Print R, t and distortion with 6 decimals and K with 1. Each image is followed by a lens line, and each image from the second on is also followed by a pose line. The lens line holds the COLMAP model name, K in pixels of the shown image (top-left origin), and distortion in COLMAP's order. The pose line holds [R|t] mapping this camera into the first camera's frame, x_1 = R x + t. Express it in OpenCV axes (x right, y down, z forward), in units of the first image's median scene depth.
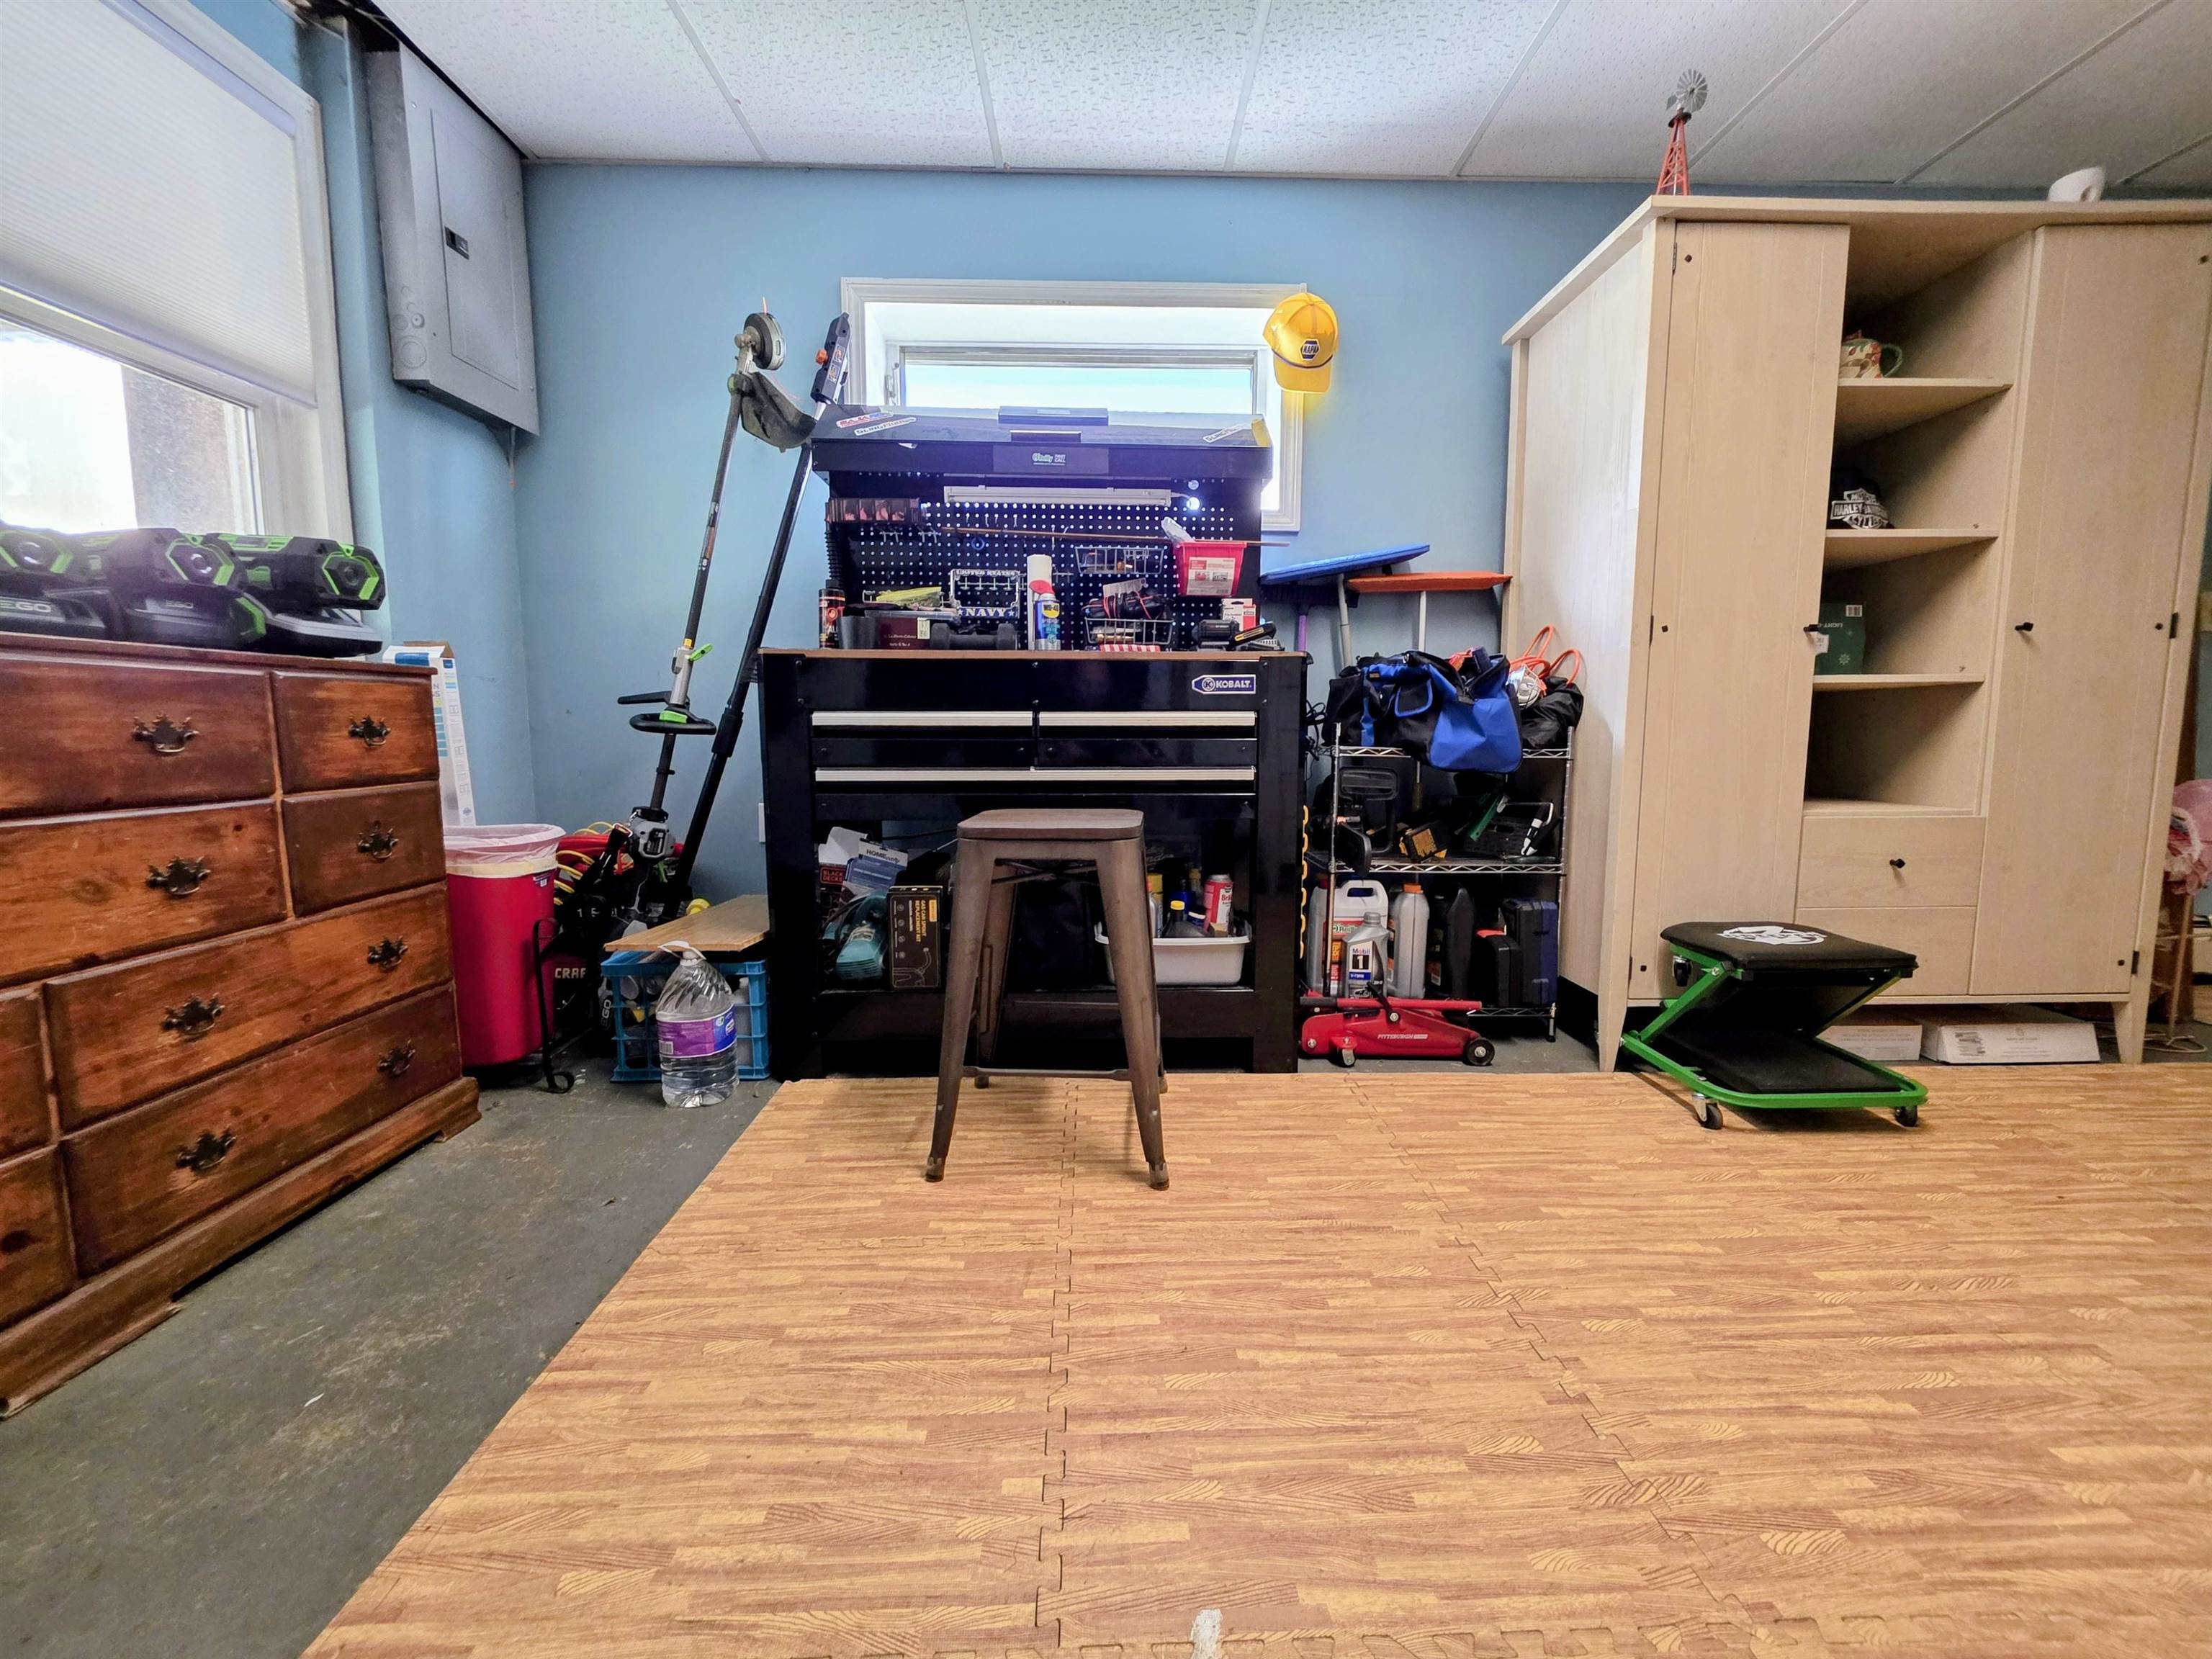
lens RADIAL K [[886.3, 0, 1118.0], [0, 886.3, 824.8], [0, 0, 1]] dist [-0.000302, 0.000867]
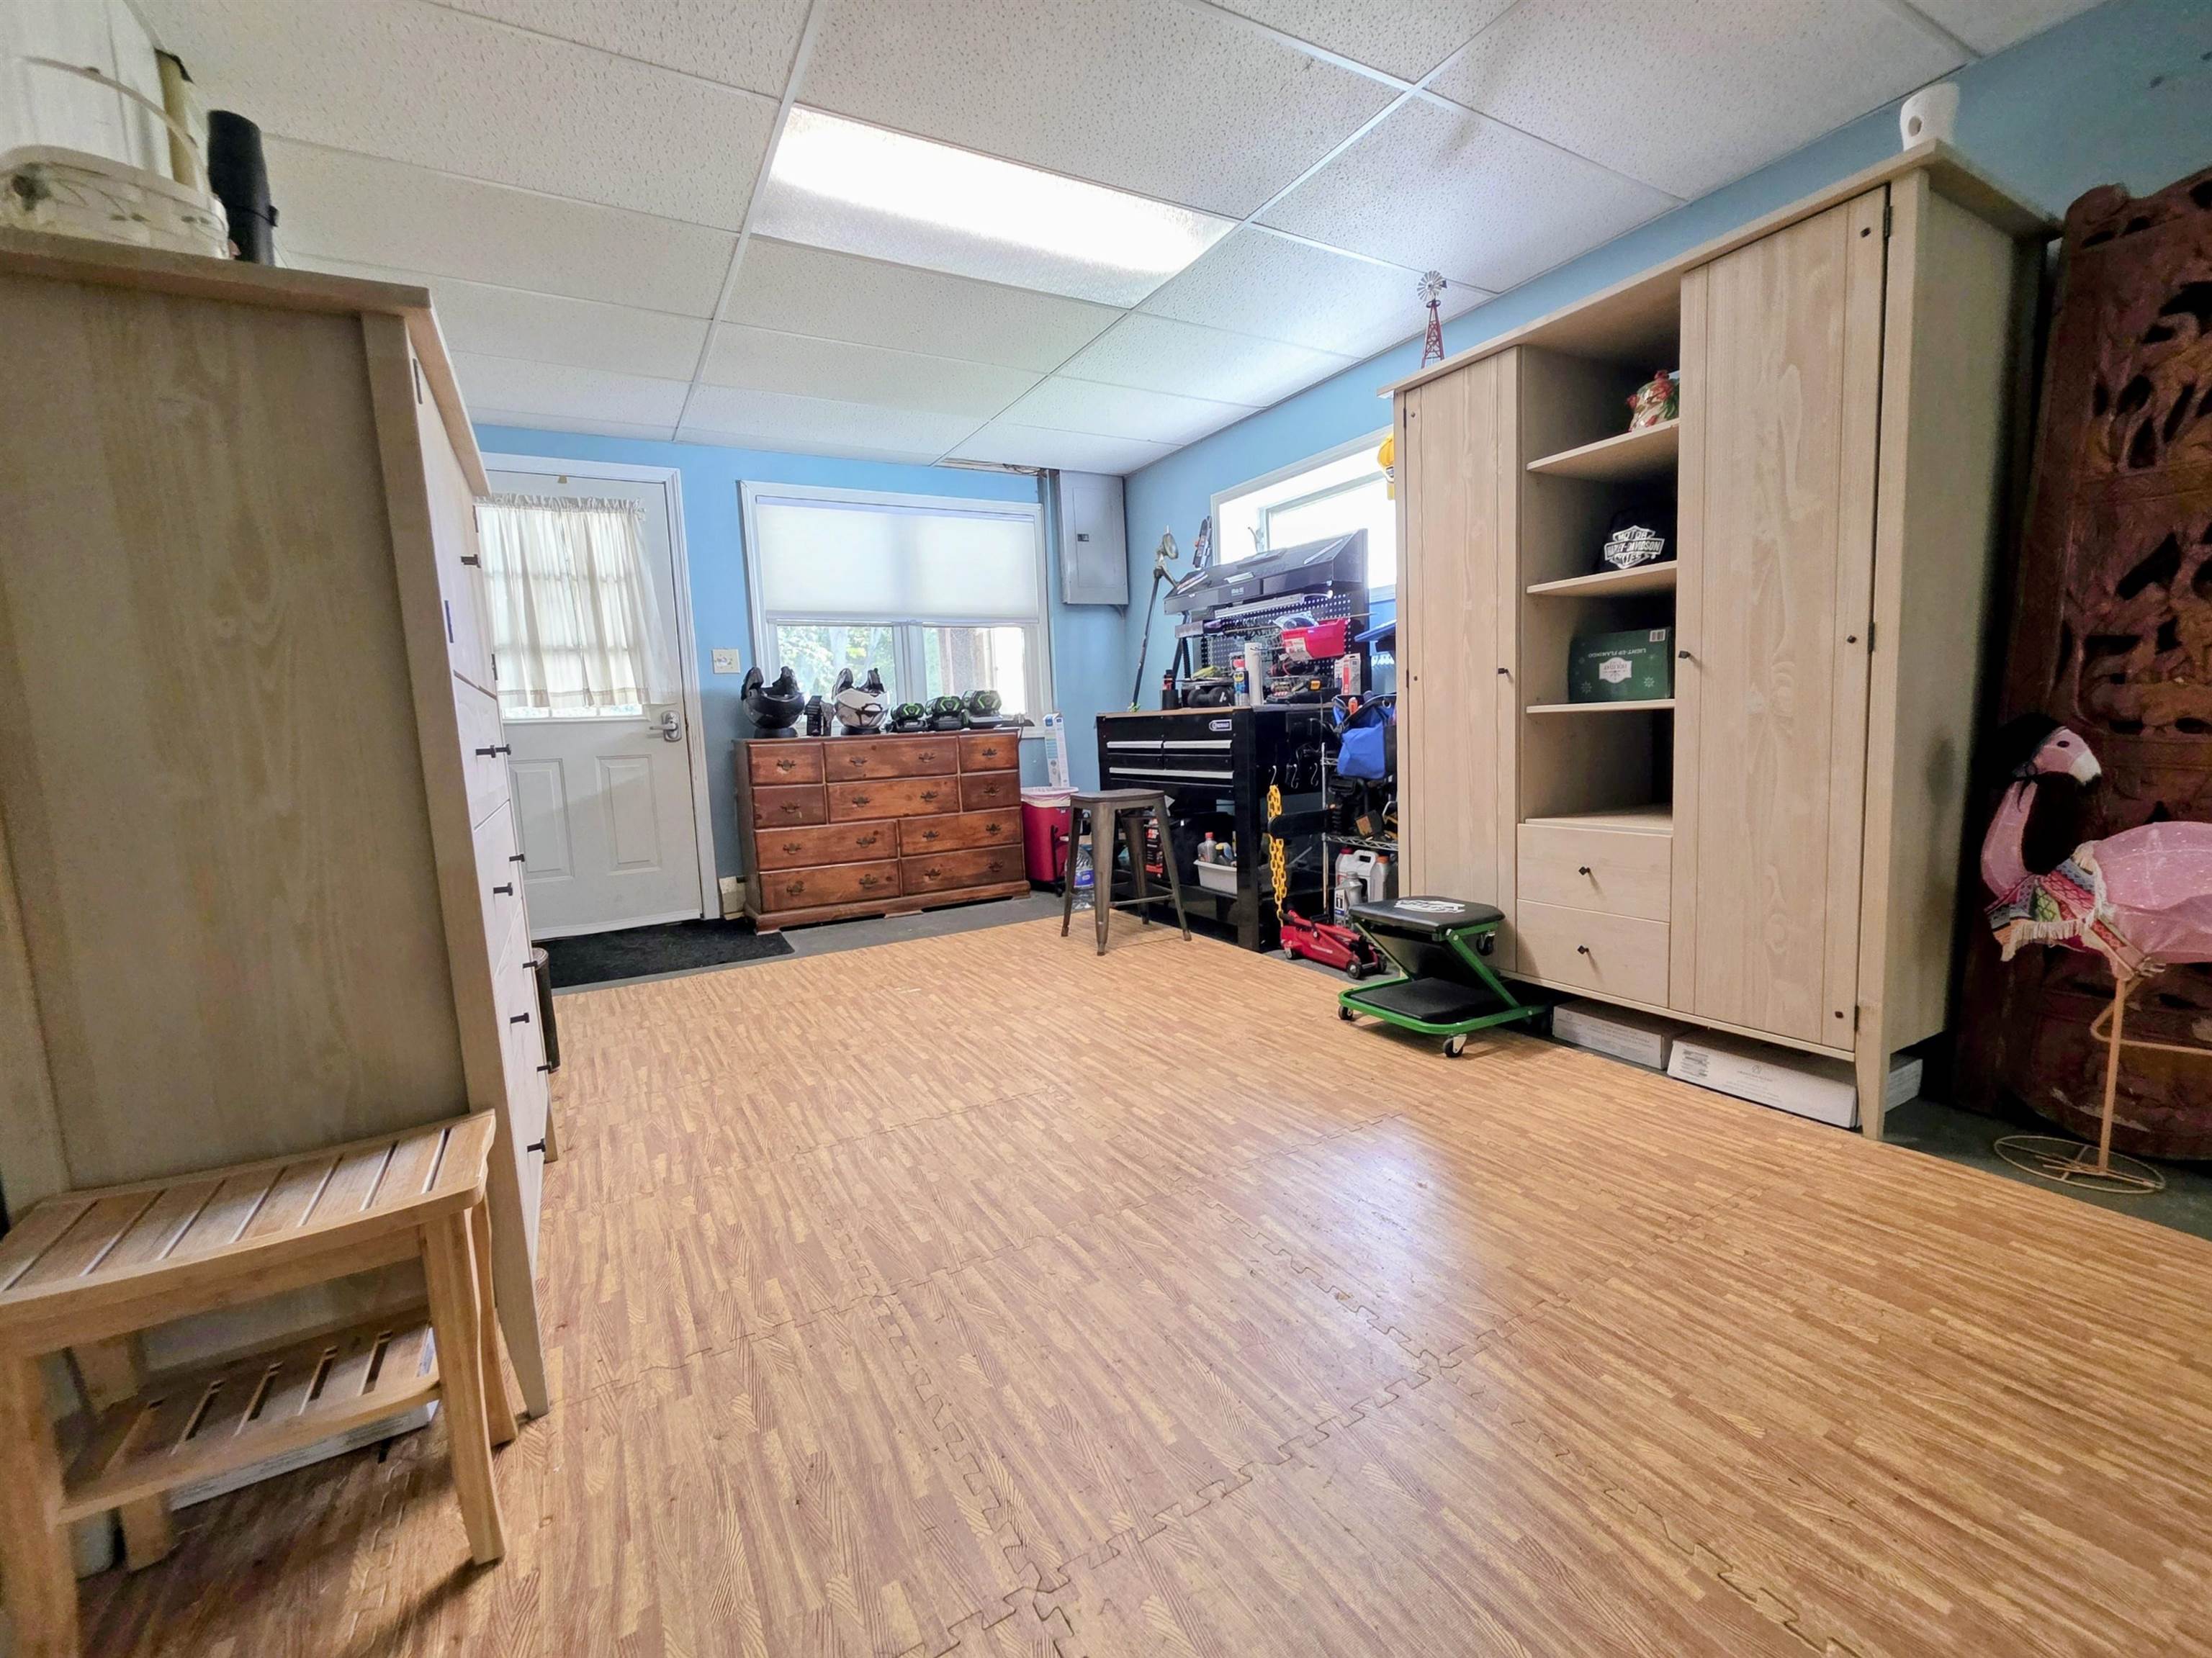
lens RADIAL K [[947.8, 0, 1114.6], [0, 947.8, 823.1], [0, 0, 1]] dist [0.001677, 0.000406]
pose [[0.470482, 0.073998, -0.879302, 1.882515], [-0.053255, 0.997042, 0.055412, -0.059464], [0.880801, 0.020757, 0.473031, -0.113716]]
